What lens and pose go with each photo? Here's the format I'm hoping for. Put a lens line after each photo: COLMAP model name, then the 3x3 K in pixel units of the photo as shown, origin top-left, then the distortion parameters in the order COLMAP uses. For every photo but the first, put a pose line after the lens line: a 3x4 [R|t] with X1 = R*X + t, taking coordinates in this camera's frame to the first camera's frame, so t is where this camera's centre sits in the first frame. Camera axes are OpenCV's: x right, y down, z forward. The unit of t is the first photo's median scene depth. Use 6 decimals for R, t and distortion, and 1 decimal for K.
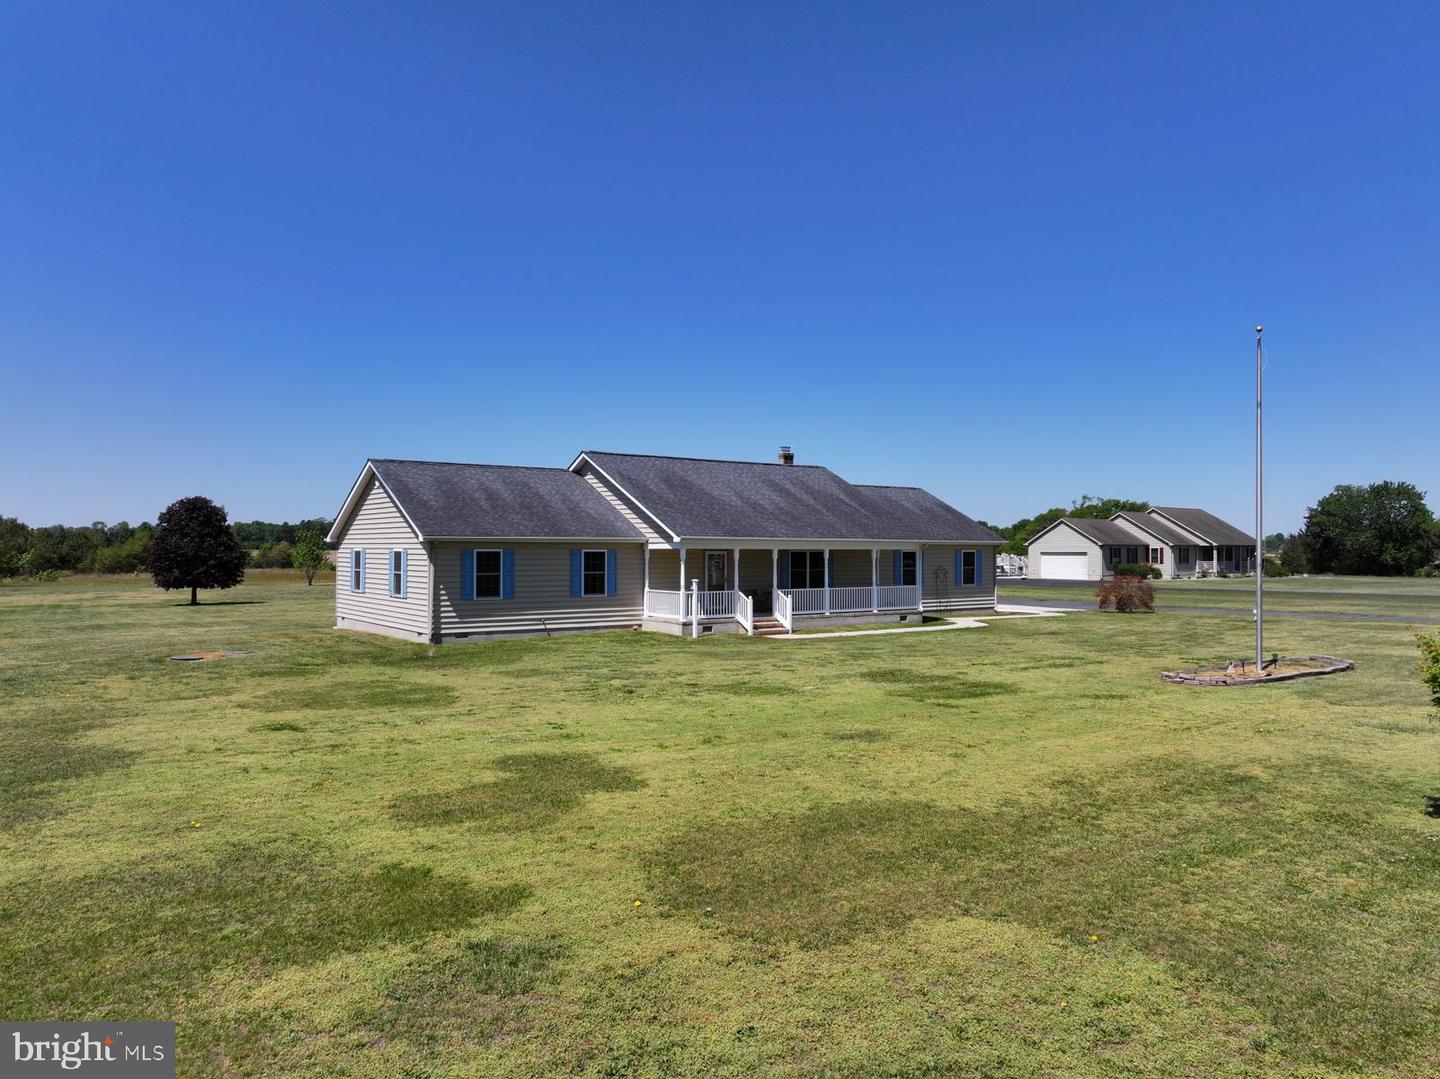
lens RADIAL K [[1020.0, 0, 694.3], [0, 1020.0, 537.9], [0, 0, 1]] dist [0.002361, 0.002557]
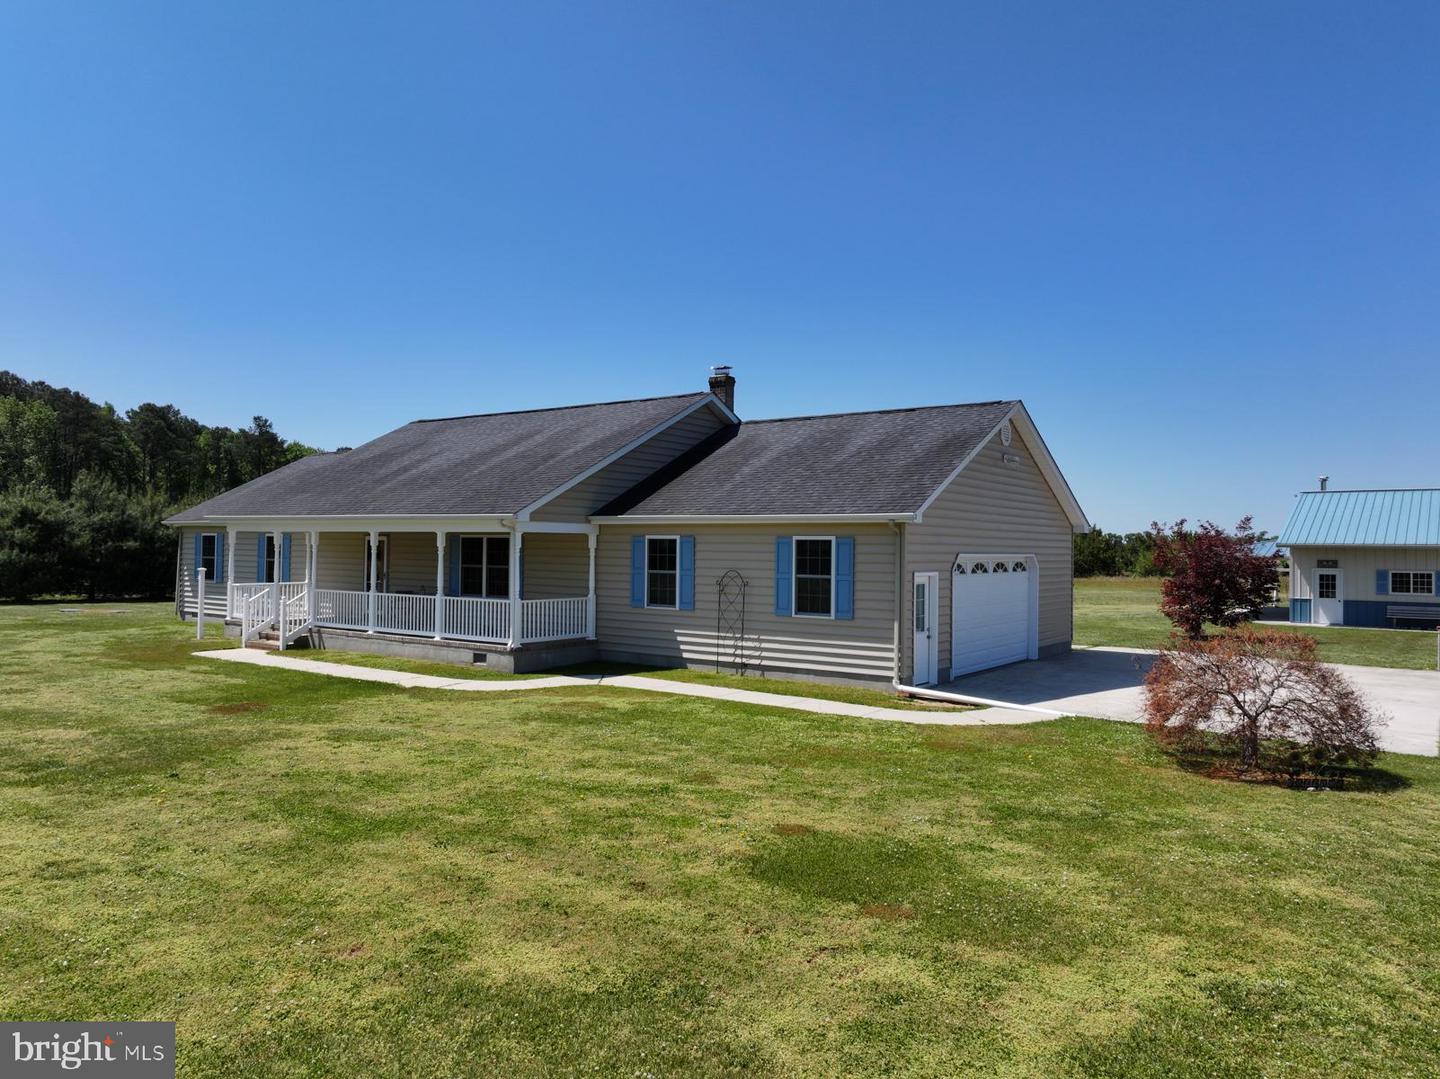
lens RADIAL K [[1020.0, 0, 694.3], [0, 1020.0, 537.9], [0, 0, 1]] dist [0.002361, 0.002557]
pose [[0.342039, 0.000729, -0.939686, 0.755307], [0.002562, 0.999995, 0.001708, 0.013731], [0.939682, -0.002992, 0.342035, 0.916495]]
